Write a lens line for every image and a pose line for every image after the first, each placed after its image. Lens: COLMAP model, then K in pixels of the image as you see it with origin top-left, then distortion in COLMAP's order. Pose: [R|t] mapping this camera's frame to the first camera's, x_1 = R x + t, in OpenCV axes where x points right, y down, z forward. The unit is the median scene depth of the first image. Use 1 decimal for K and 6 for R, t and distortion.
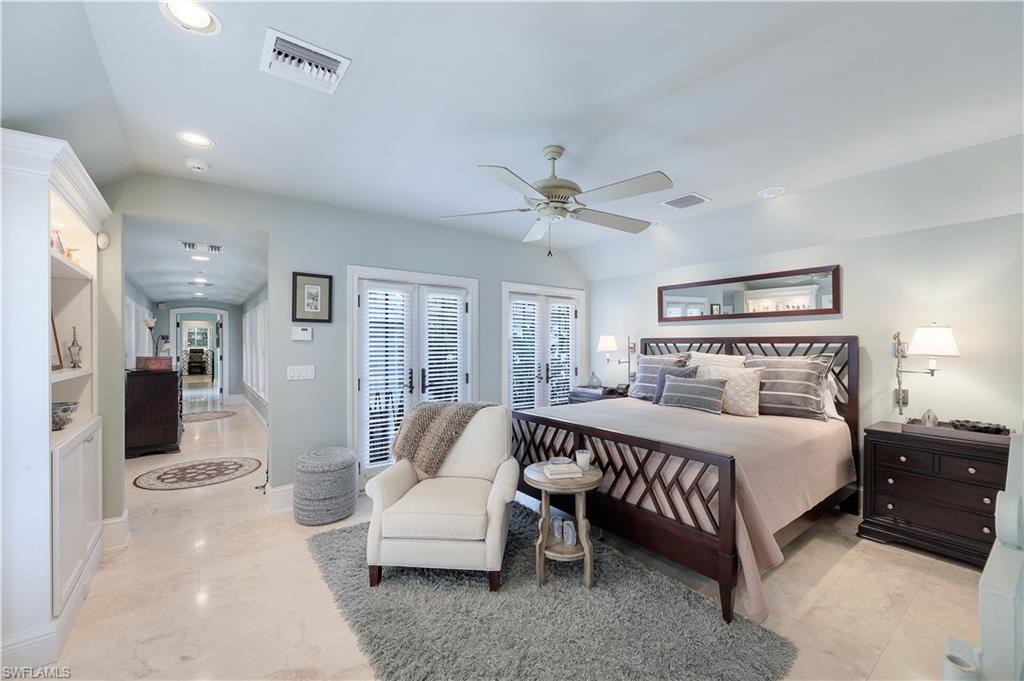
lens RADIAL K [[412.5, 0, 494.6], [0, 412.5, 340.1], [0, 0, 1]] dist [-0.000724, -0.000090]
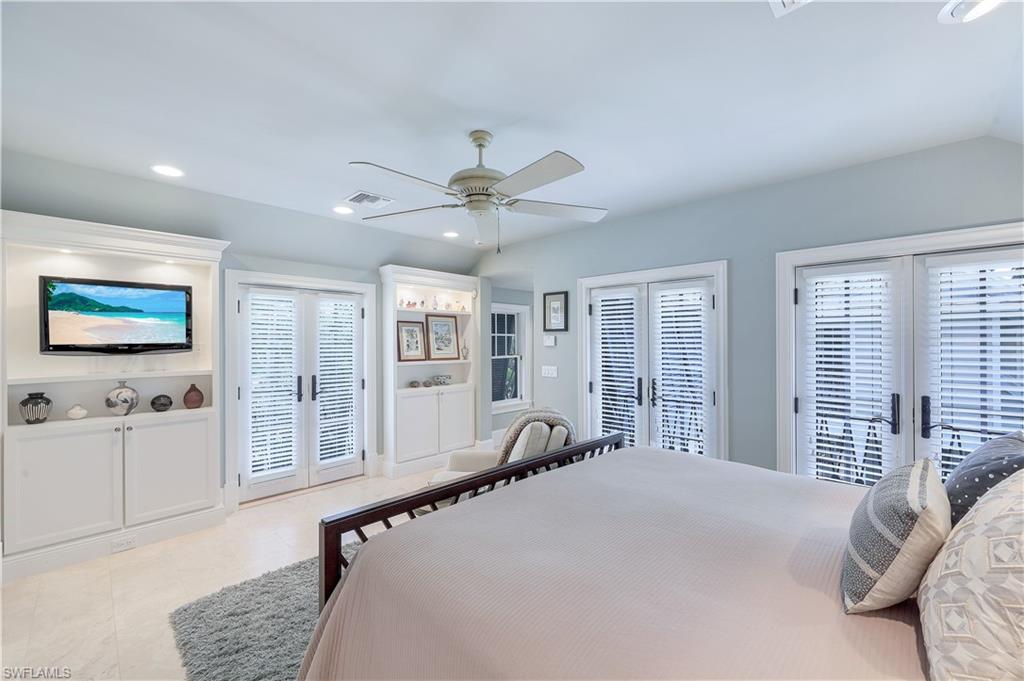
lens RADIAL K [[412.5, 0, 494.6], [0, 412.5, 340.1], [0, 0, 1]] dist [-0.000724, -0.000090]
pose [[0.135419, -0.008314, -0.990753, 0.734105], [-0.002720, 0.999958, -0.008763, -0.006413], [0.990785, 0.003881, 0.135391, 0.641492]]
